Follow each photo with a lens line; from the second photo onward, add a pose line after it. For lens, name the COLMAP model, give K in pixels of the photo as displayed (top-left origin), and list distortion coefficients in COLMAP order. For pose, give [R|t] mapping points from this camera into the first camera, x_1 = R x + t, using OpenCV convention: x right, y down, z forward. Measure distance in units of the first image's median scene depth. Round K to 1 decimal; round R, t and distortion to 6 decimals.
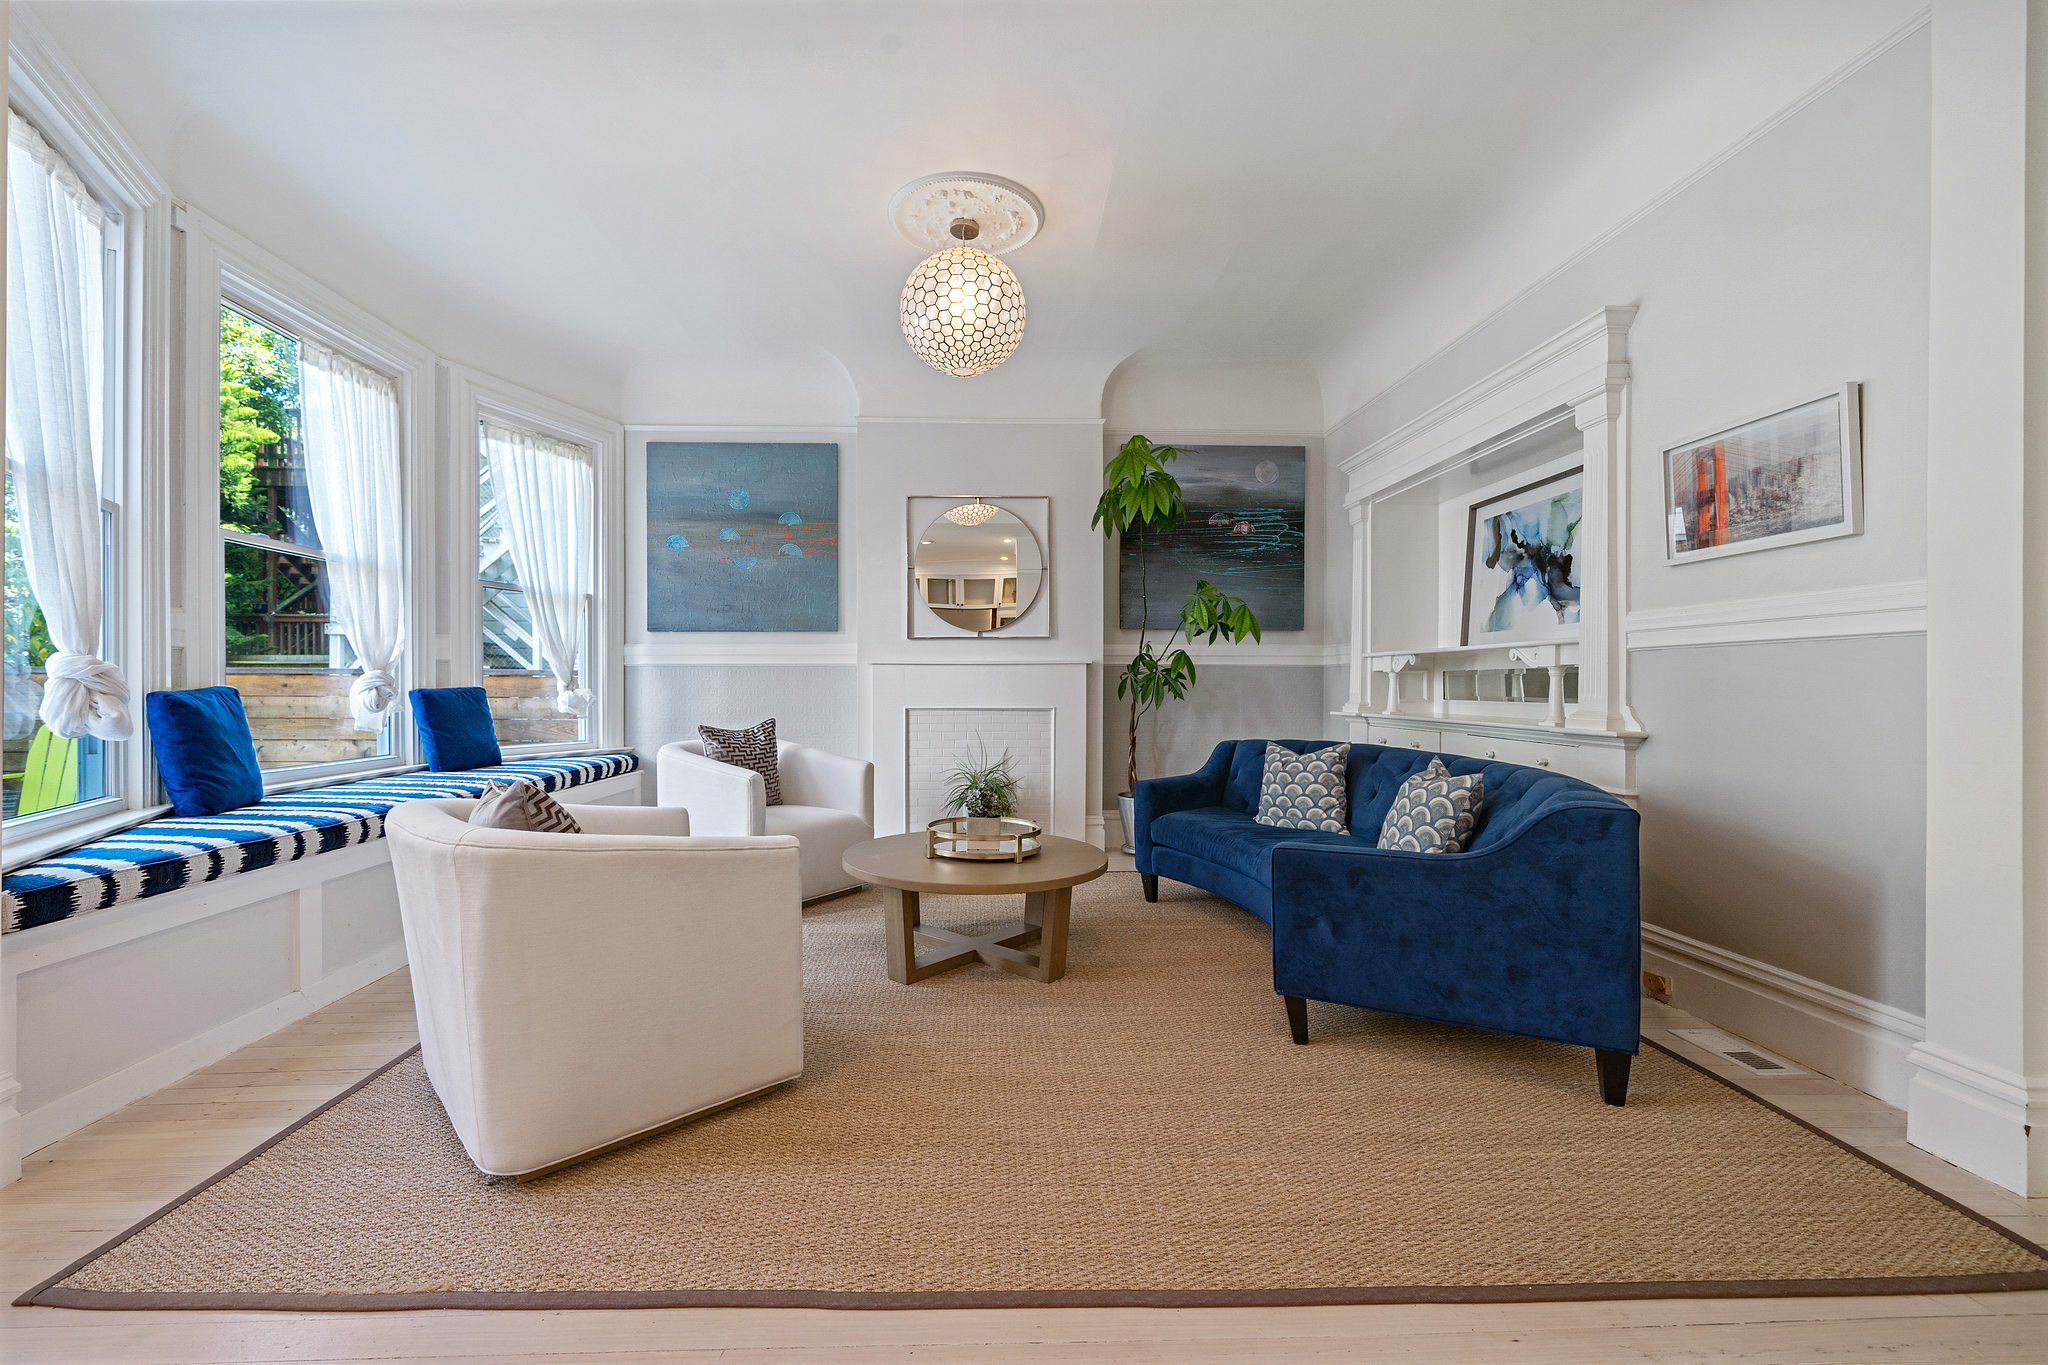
lens RADIAL K [[851.7, 0, 947.6], [0, 851.7, 696.5], [0, 0, 1]] dist [-0.002086, 0.000802]
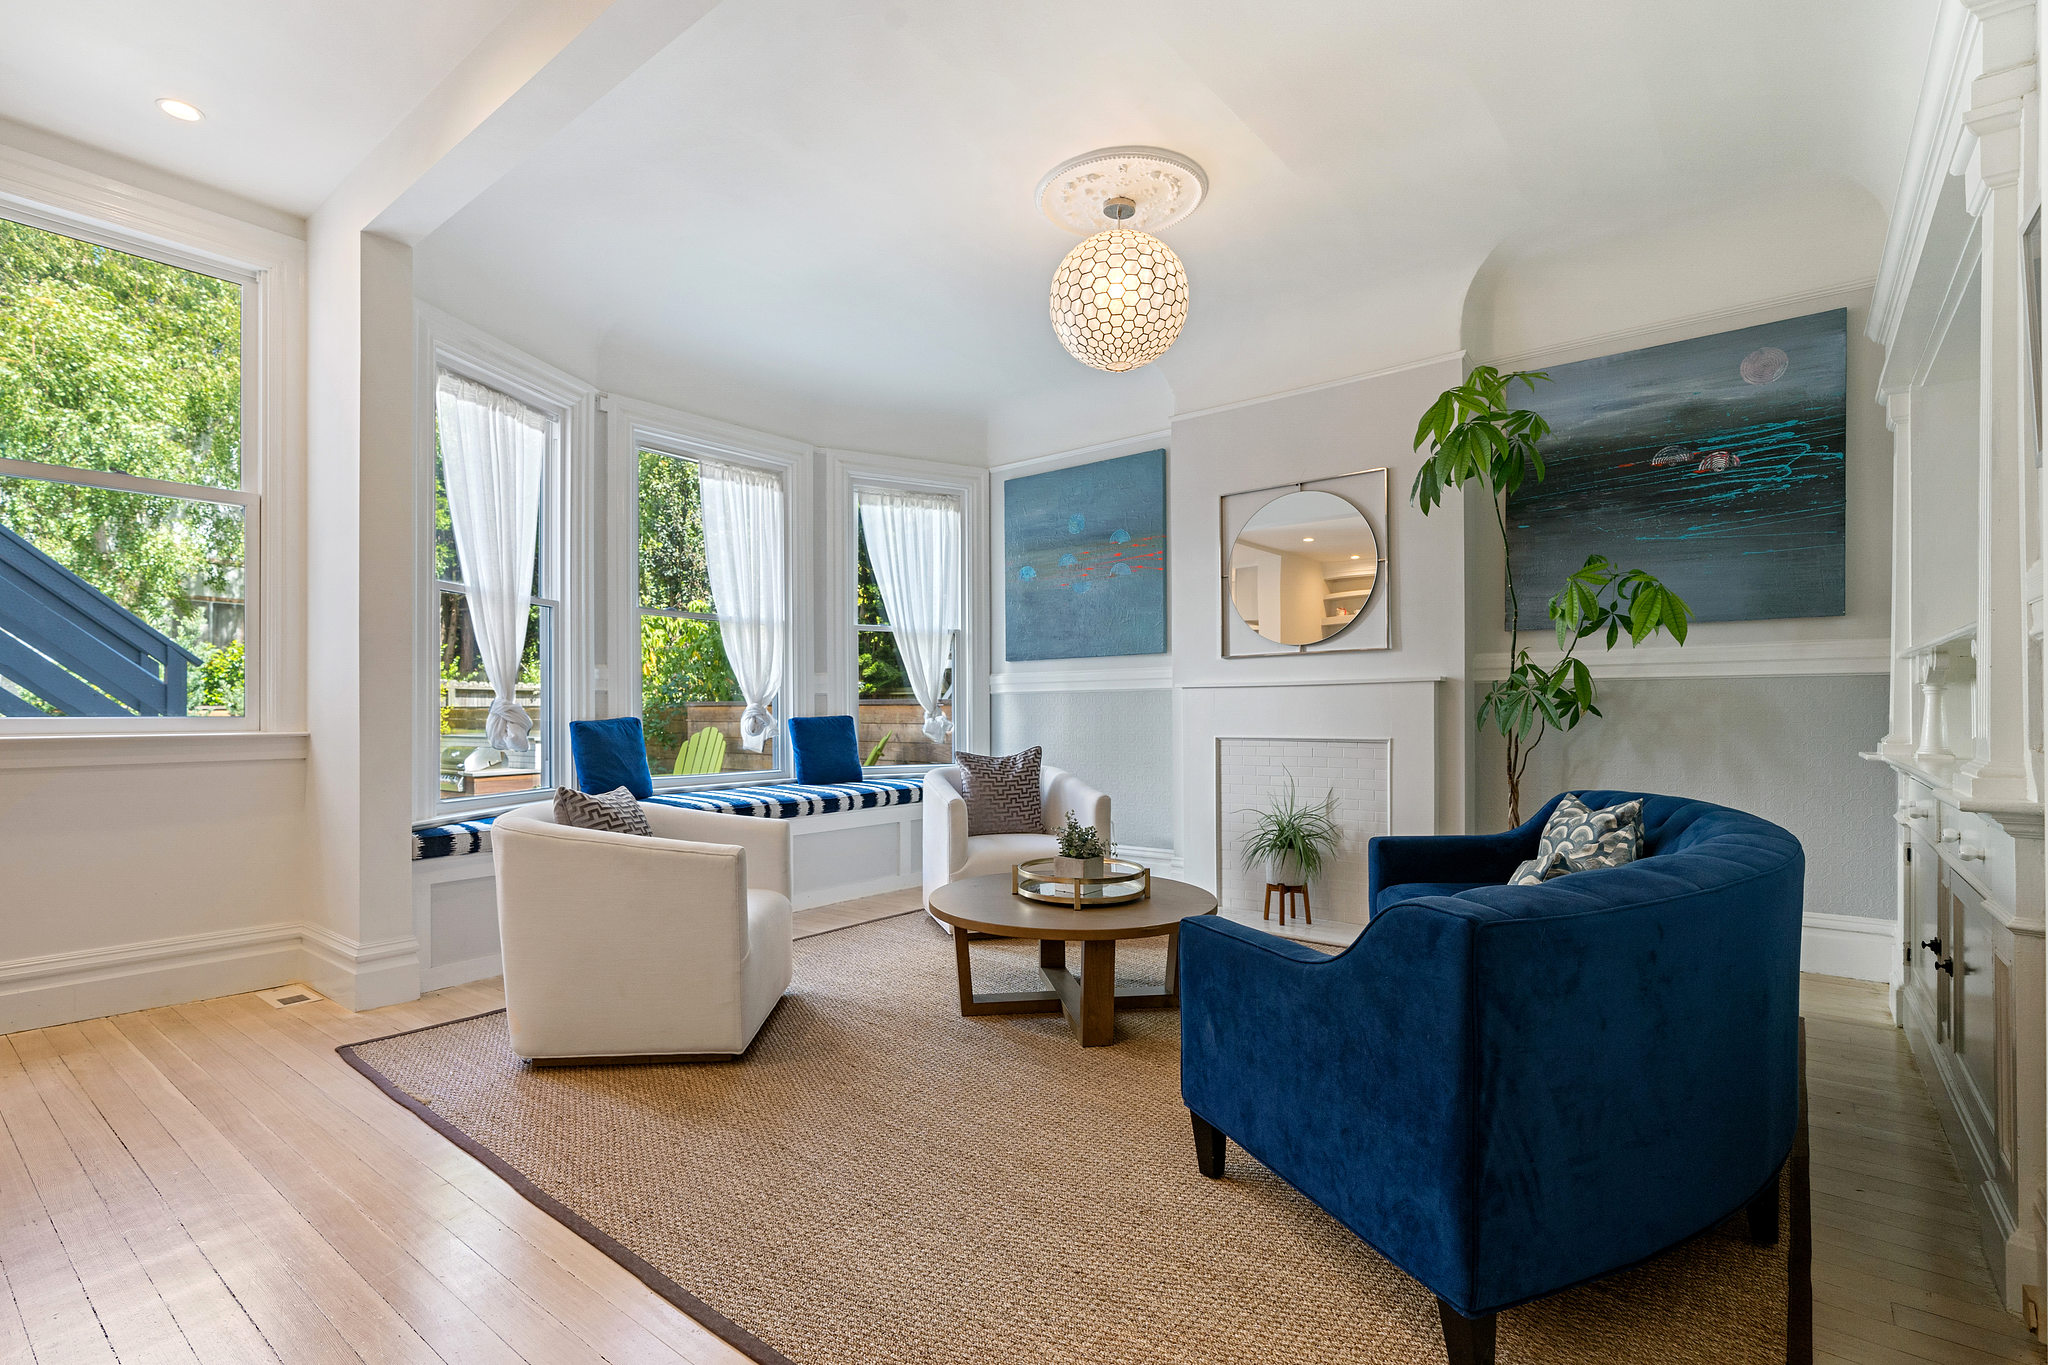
lens RADIAL K [[914.8, 0, 918.2], [0, 914.8, 717.8], [0, 0, 1]] dist [-0.001234, 0.000808]
pose [[0.759117, -0.002394, -0.650950, 0.341367], [0.000235, 0.999994, -0.003403, -0.003219], [0.650954, 0.002430, 0.759113, 0.087074]]
